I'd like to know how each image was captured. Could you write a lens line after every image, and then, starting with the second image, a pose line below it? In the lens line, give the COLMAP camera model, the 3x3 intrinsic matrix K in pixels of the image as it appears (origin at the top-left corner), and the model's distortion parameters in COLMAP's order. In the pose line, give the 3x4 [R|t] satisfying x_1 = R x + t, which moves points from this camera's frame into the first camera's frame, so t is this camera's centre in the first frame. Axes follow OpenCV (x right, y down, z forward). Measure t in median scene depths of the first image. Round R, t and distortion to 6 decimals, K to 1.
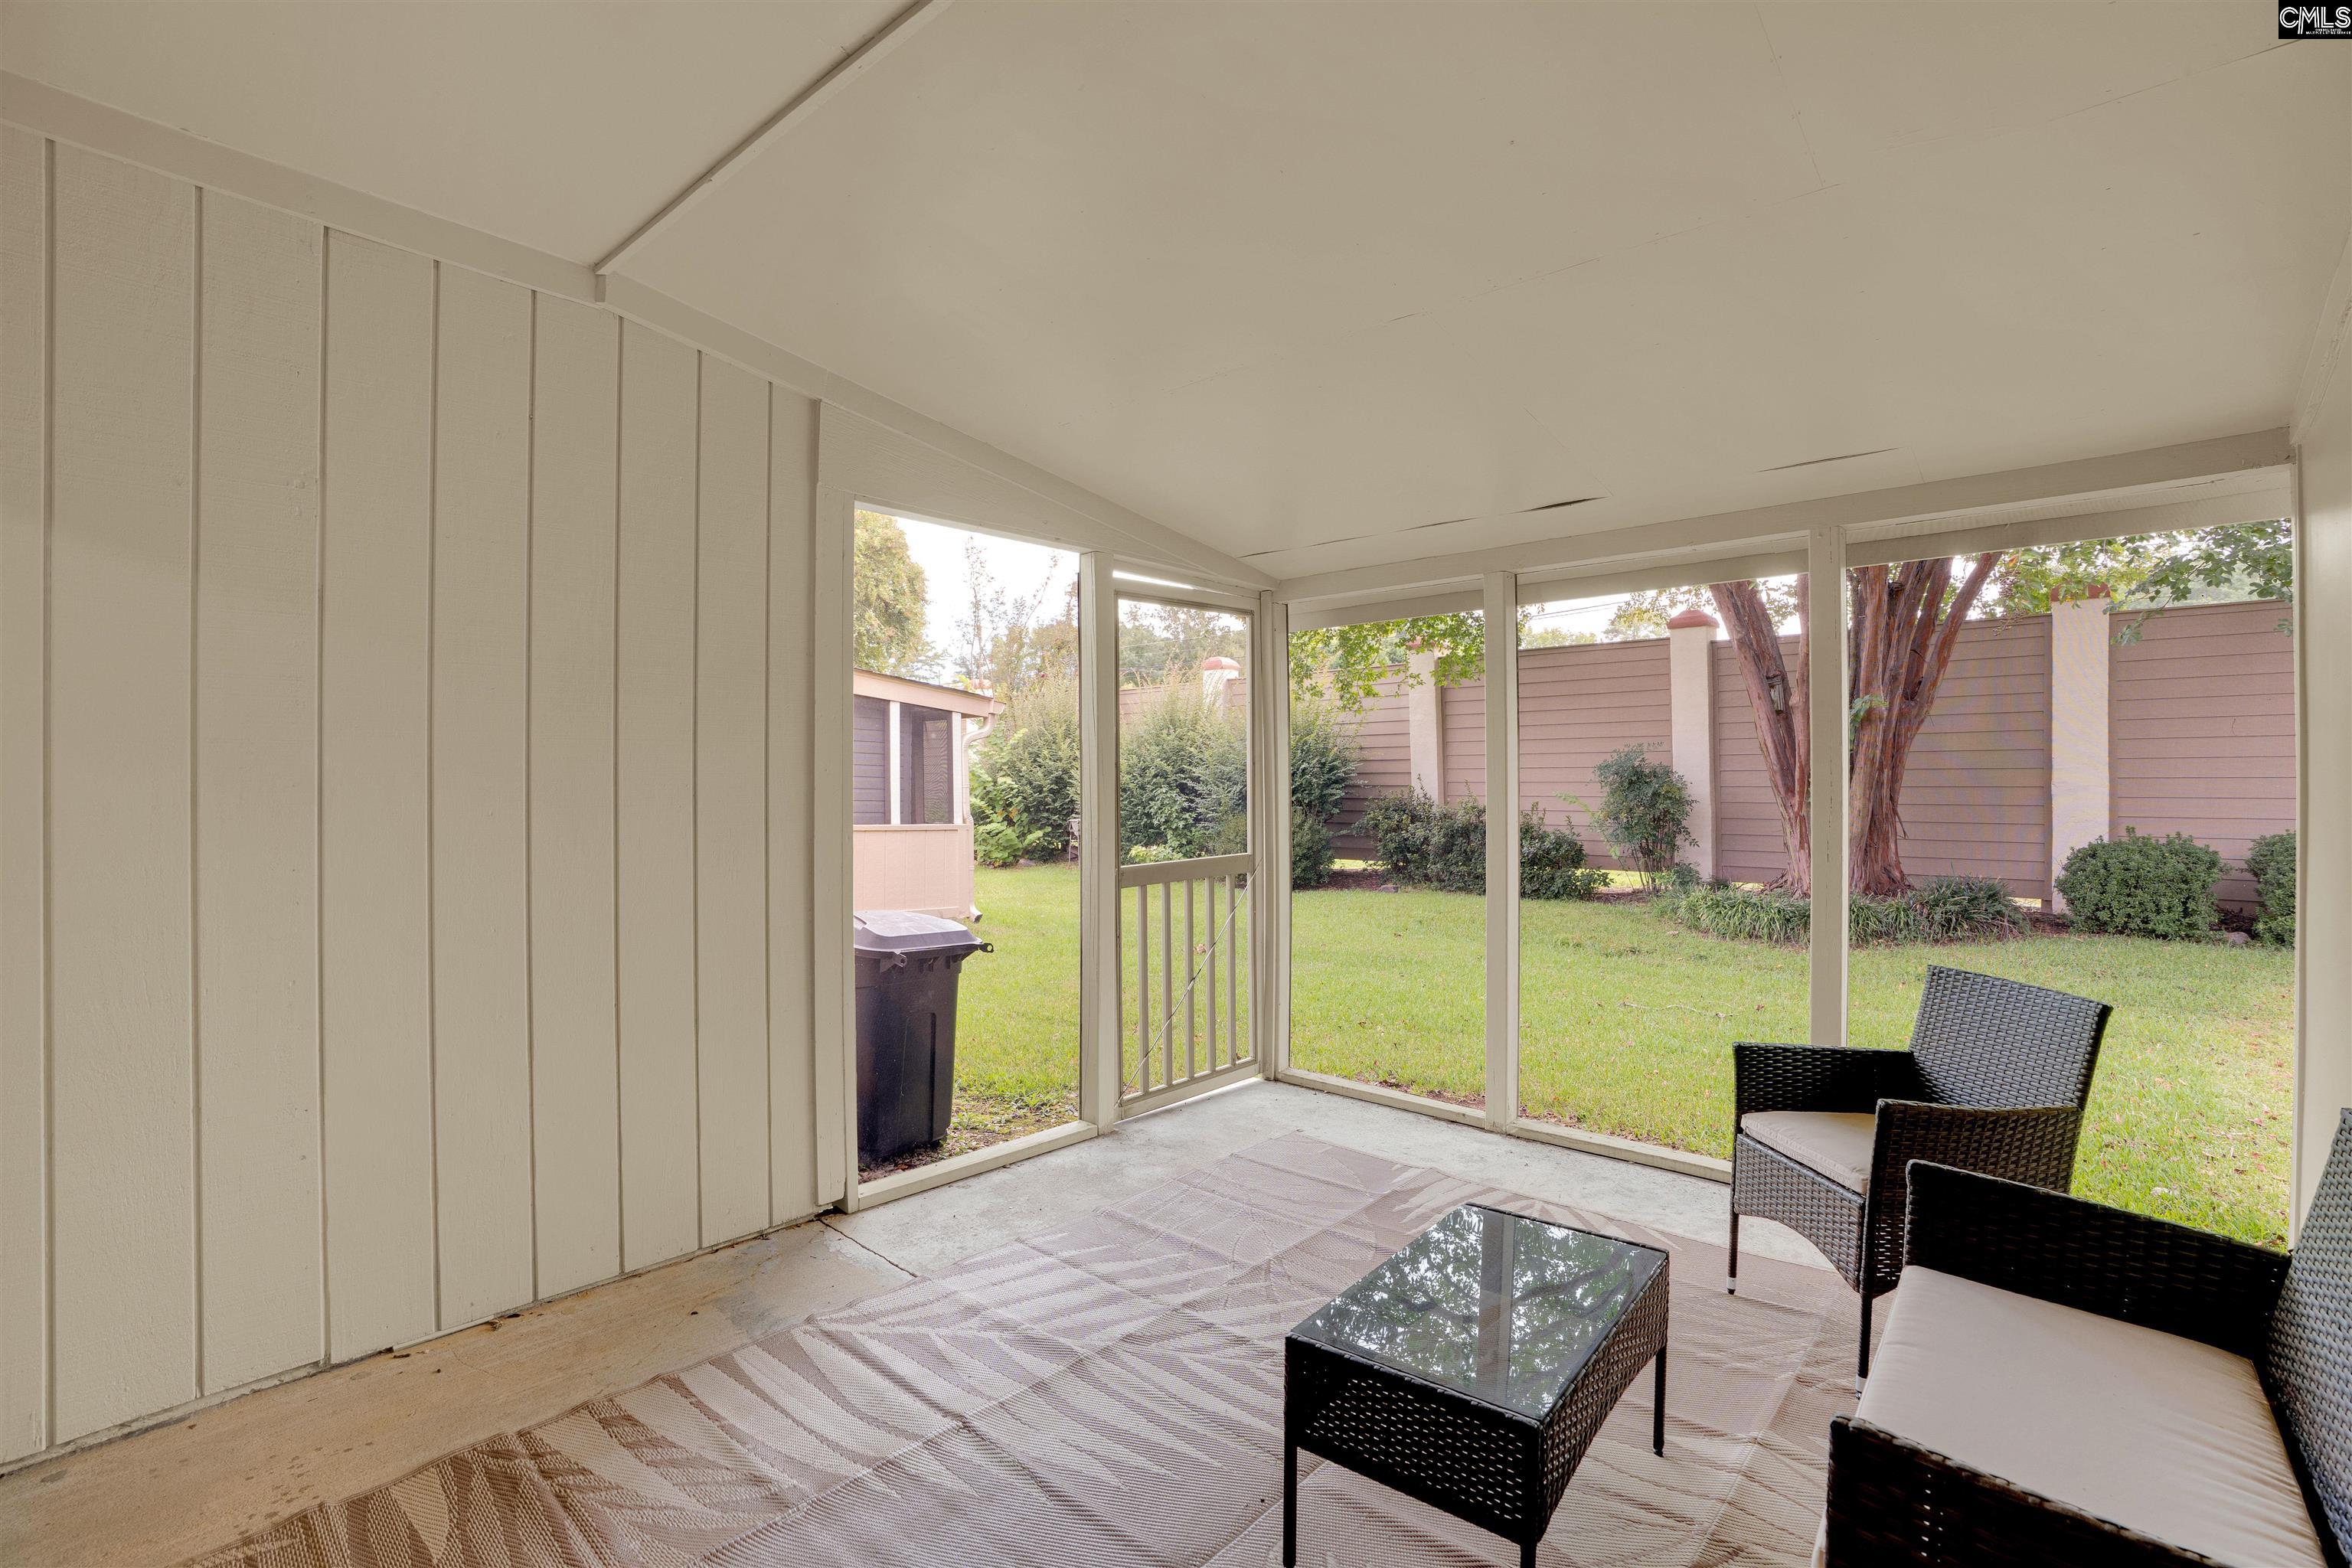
lens RADIAL K [[1087.5, 0, 1174.2], [0, 1087.5, 784.4], [0, 0, 1]] dist [-0.042672, 0.009821]
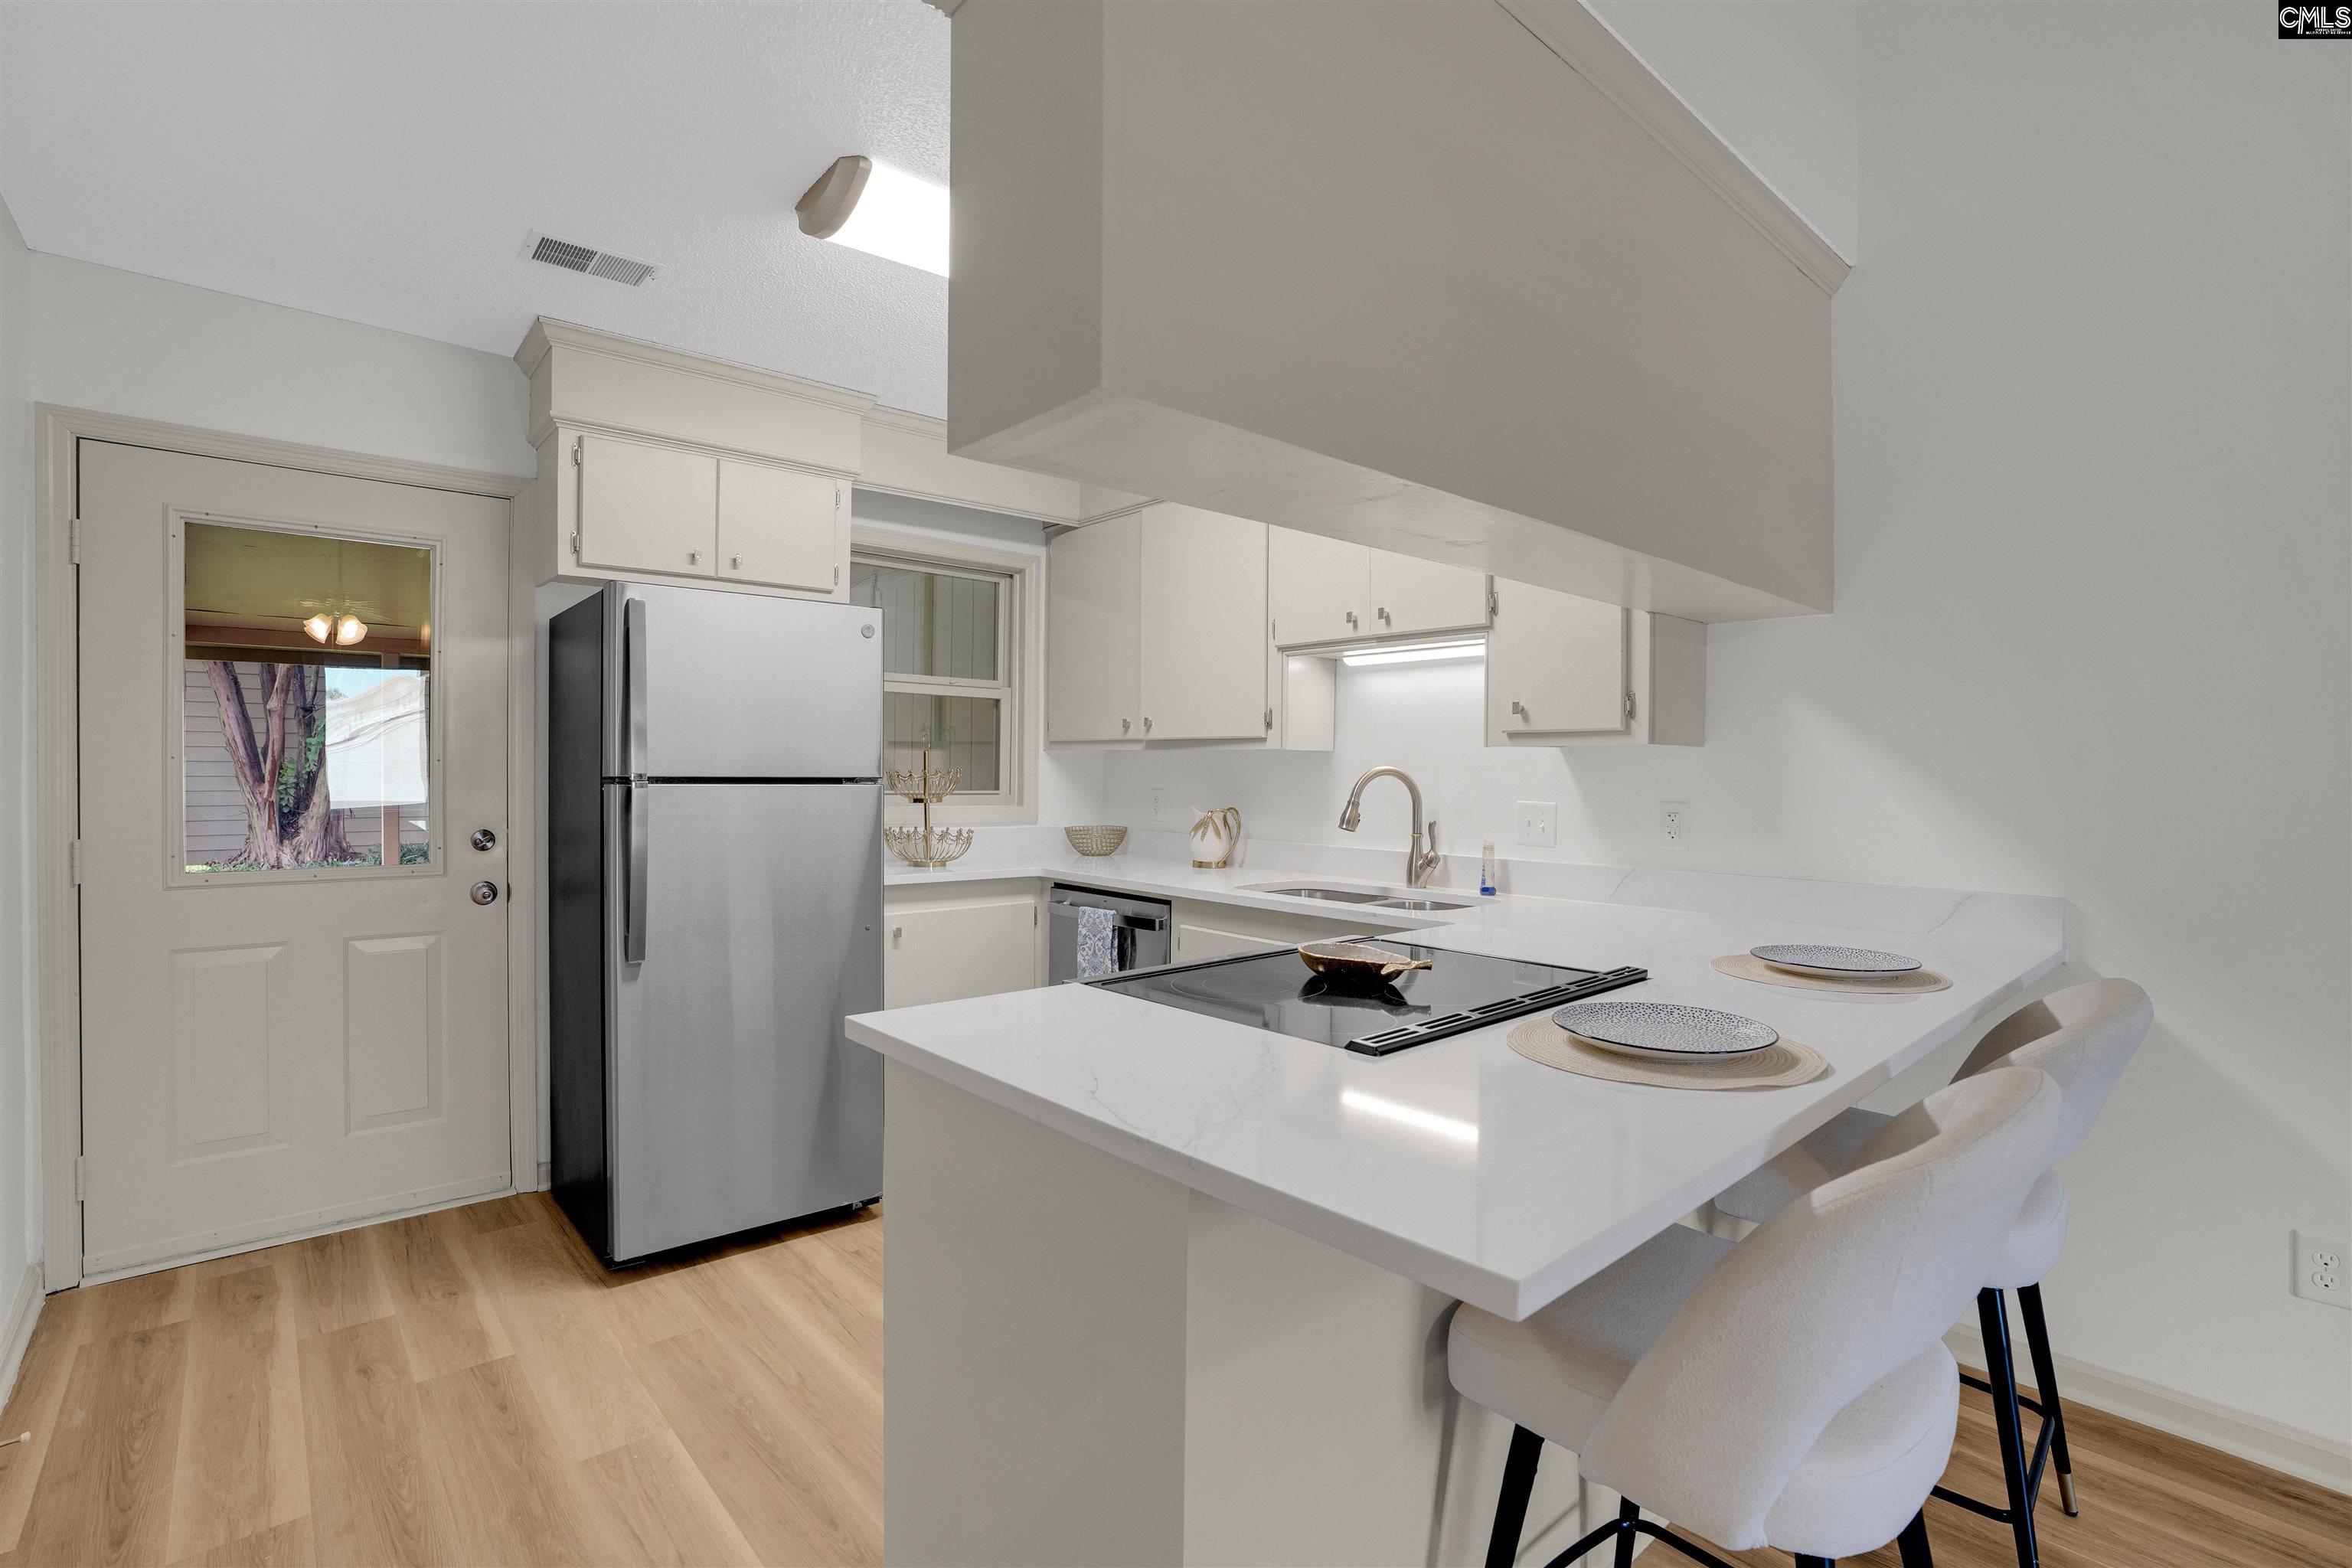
lens RADIAL K [[1087.5, 0, 1168.6], [0, 1087.5, 797.3], [0, 0, 1]] dist [-0.042672, 0.009821]
pose [[0.107504, -0.023438, 0.993928, -0.591418], [-0.008836, 0.999660, 0.024529, -0.015977], [-0.994165, -0.011419, 0.107260, -0.151557]]
